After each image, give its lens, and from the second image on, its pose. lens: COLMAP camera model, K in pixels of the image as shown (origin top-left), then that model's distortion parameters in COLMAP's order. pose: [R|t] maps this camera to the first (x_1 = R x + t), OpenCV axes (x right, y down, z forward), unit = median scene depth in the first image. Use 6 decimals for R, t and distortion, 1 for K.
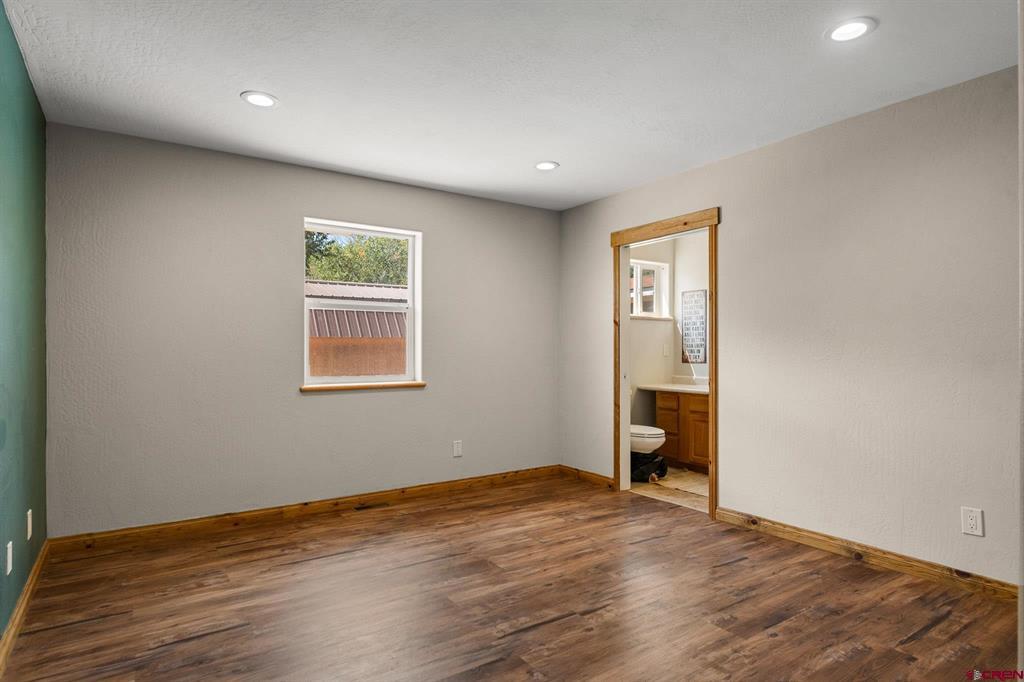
lens RADIAL K [[548.0, 0, 516.8], [0, 548.0, 343.6], [0, 0, 1]] dist [-0.002593, -0.001147]
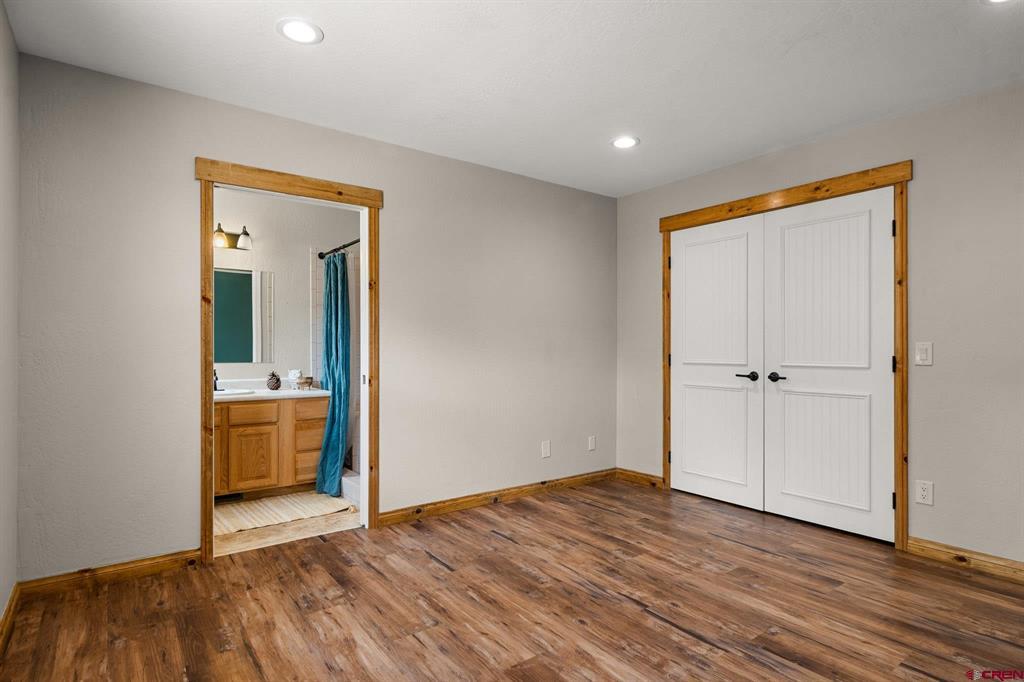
lens RADIAL K [[525.9, 0, 511.6], [0, 525.9, 341.8], [0, 0, 1]] dist [-0.001904, 0.000970]
pose [[-0.017443, 0.009136, 0.999806, -0.957866], [-0.014291, 0.999854, -0.009386, 0.022736], [-0.999746, -0.014452, -0.017310, 1.434139]]
